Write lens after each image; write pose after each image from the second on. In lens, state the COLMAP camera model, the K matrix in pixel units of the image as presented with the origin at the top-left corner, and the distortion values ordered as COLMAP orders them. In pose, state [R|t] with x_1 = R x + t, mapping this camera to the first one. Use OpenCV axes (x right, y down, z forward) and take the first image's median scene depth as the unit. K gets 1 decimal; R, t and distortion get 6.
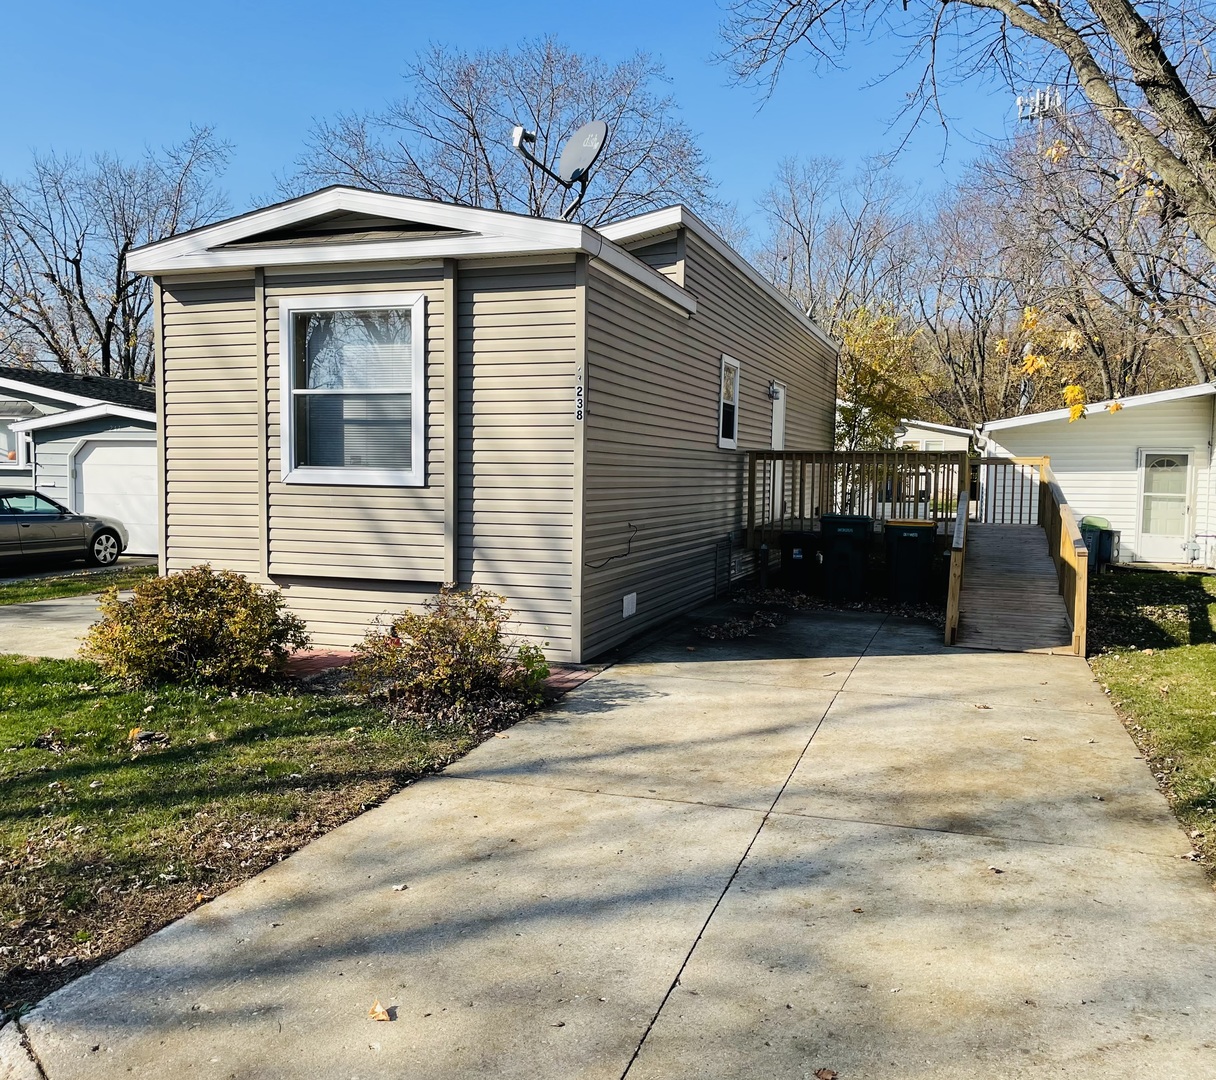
lens RADIAL K [[1102.4, 0, 583.2], [0, 1102.4, 540.9], [0, 0, 1]] dist [0.019180, 0.000000]
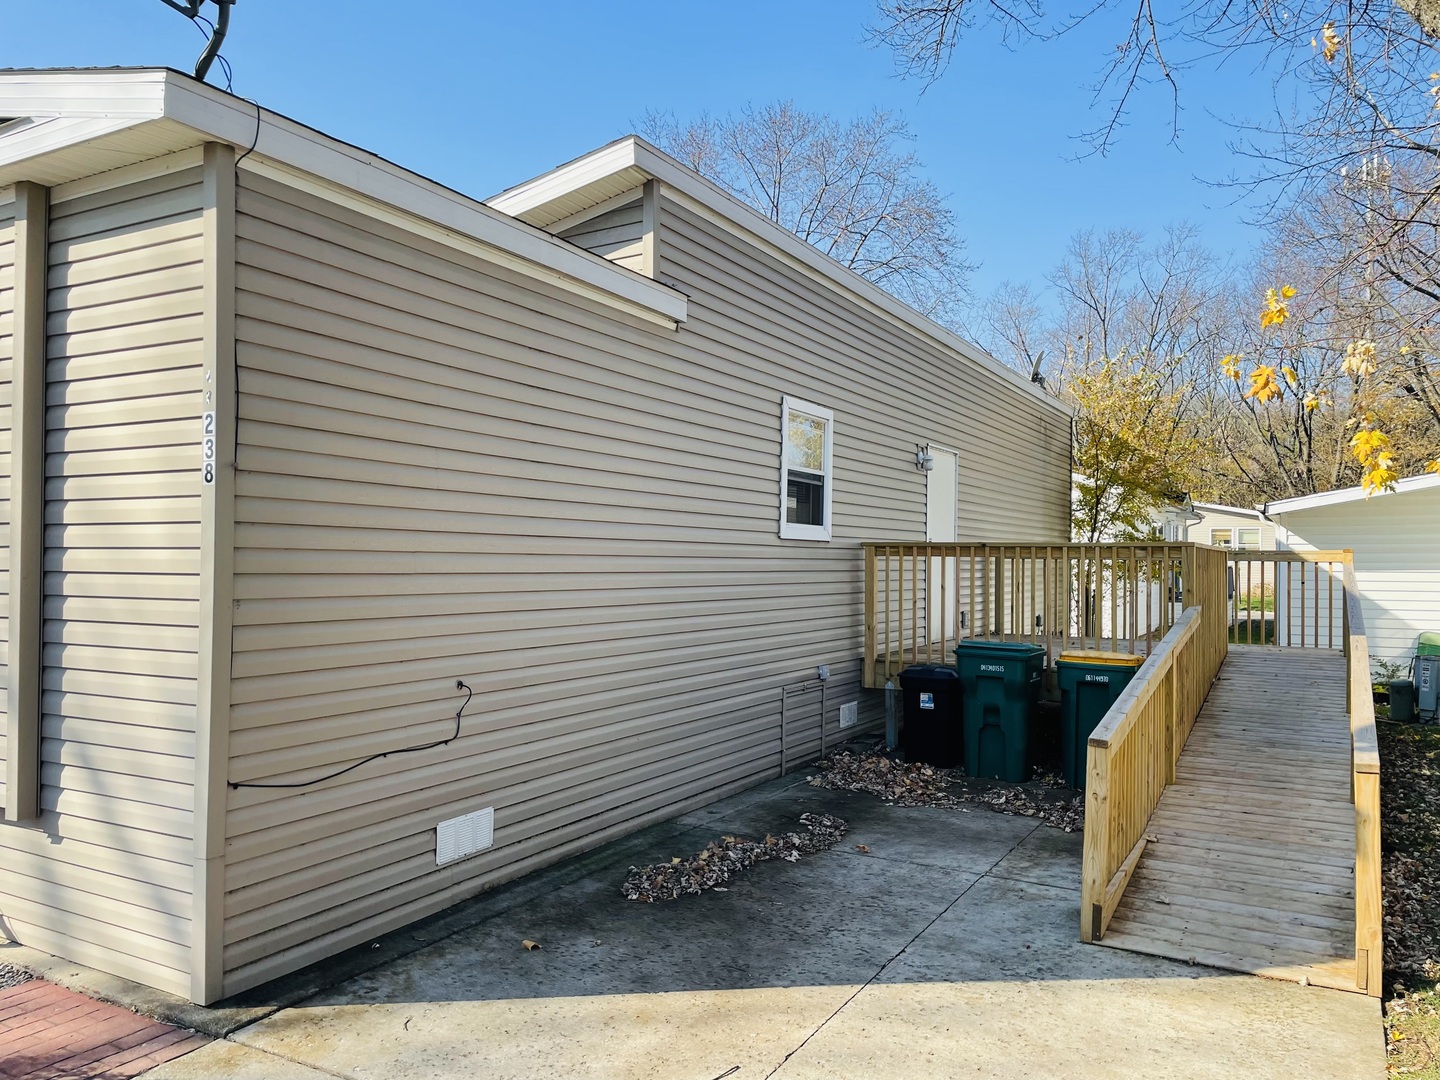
lens RADIAL K [[1096.2, 0, 724.0], [0, 1096.2, 538.2], [0, 0, 1]] dist [0.052868, -0.066339]
pose [[0.988564, -0.007758, -0.150605, 0.234471], [-0.005249, 0.996301, -0.085774, -0.037648], [0.150714, 0.085583, 0.984866, 0.455989]]
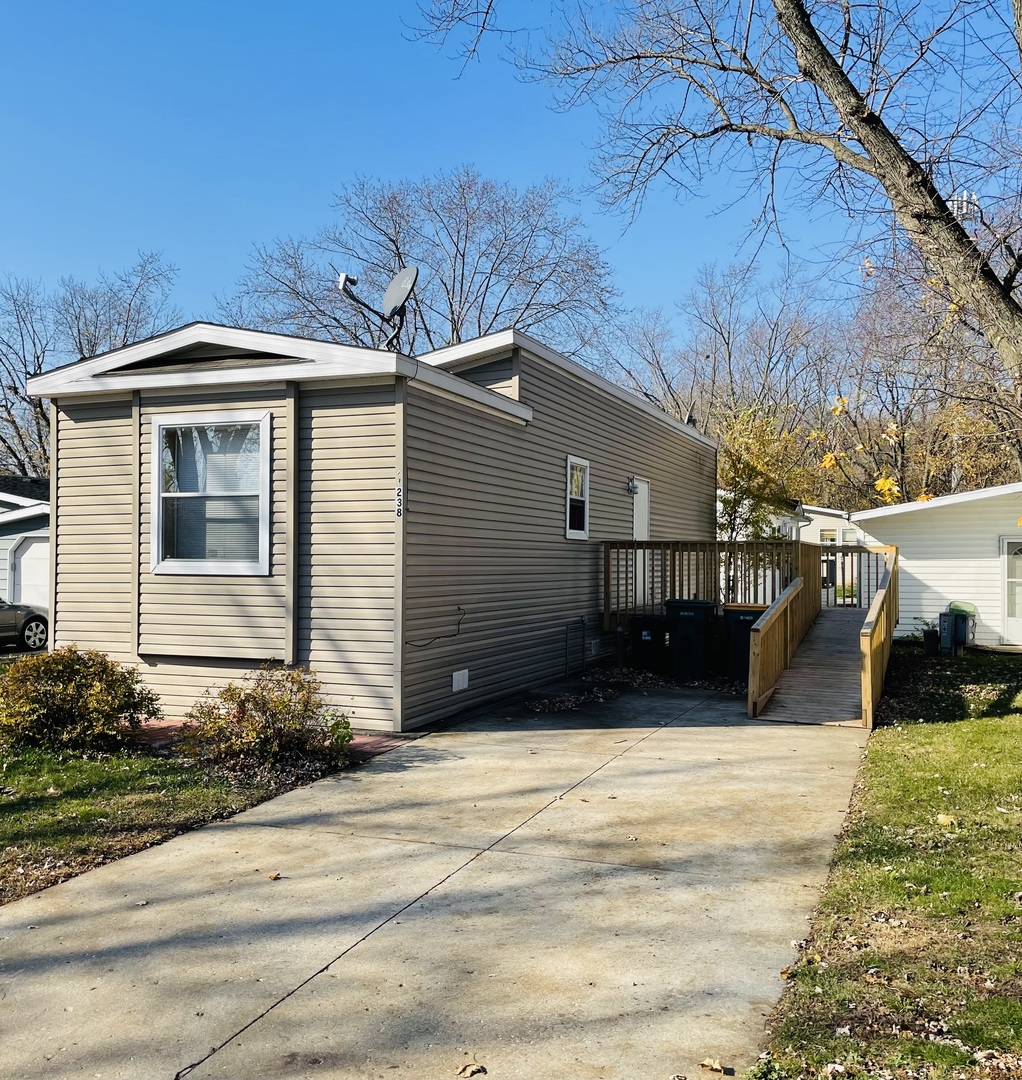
lens RADIAL K [[1065.2, 0, 467.1], [0, 1065.2, 526.6], [0, 0, 1]] dist [0.032763, 0.000000]
pose [[0.998363, -0.009051, -0.056478, 0.105800], [0.003642, 0.995457, -0.095144, 0.005014], [0.057083, 0.094782, 0.993860, -0.081700]]
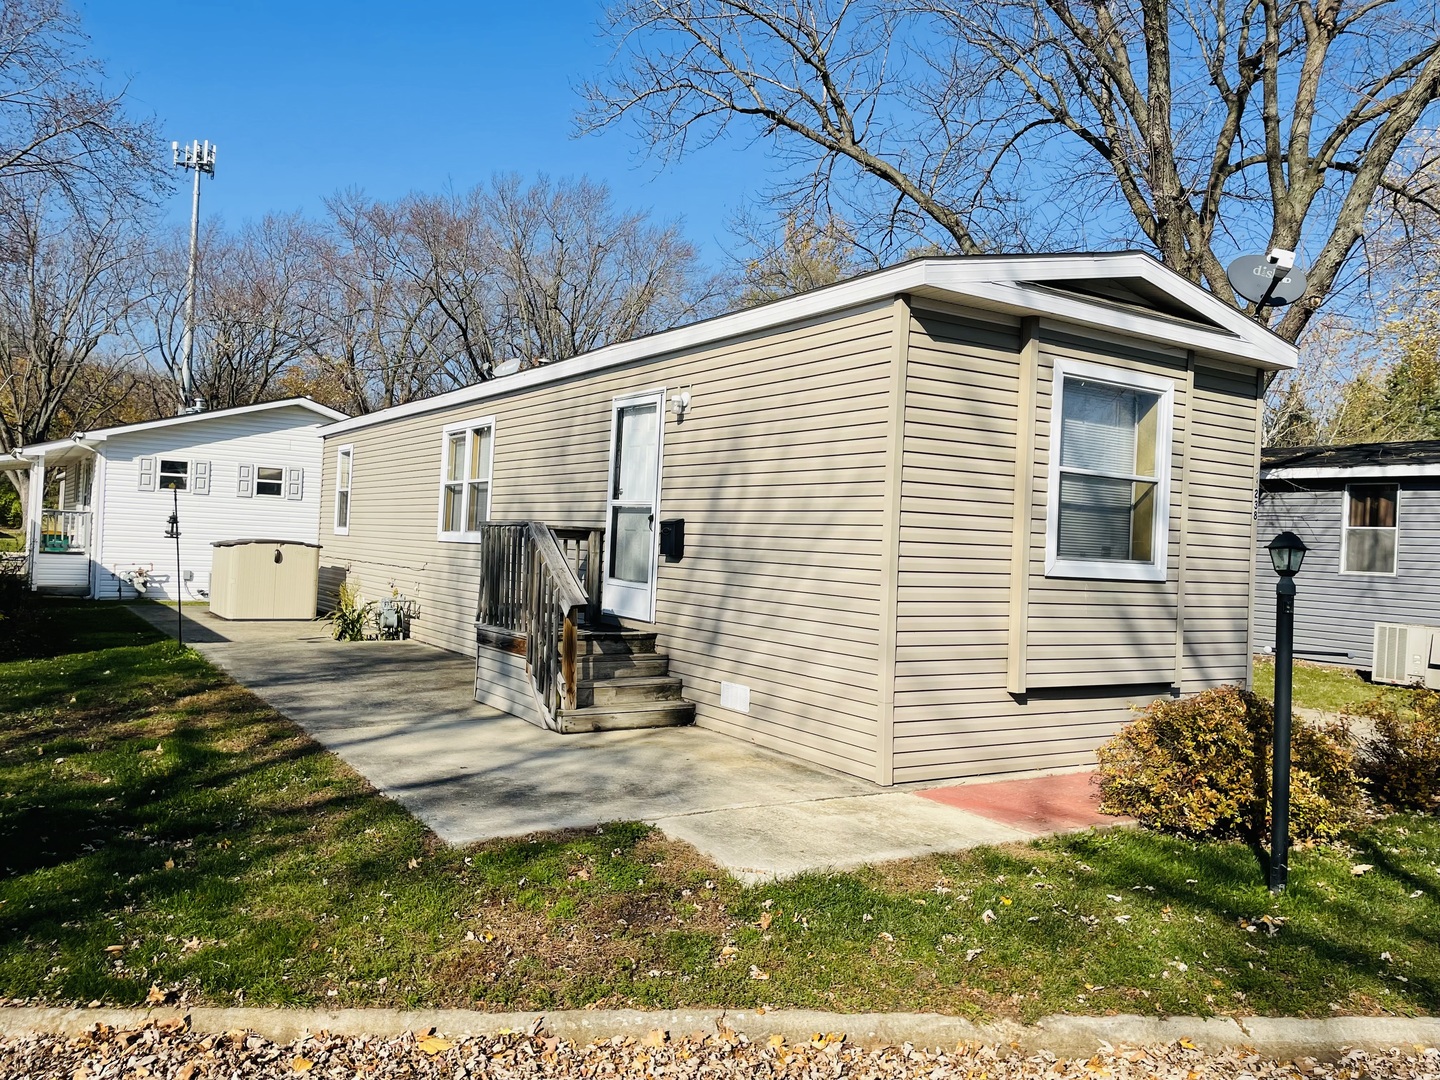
lens RADIAL K [[1096.2, 0, 669.3], [0, 1096.2, 510.9], [0, 0, 1]] dist [0.052868, -0.066339]
pose [[0.625434, 0.040273, 0.779237, -0.975206], [0.013004, 0.997990, -0.062017, -0.047811], [-0.780169, 0.048921, 0.623653, 0.625090]]
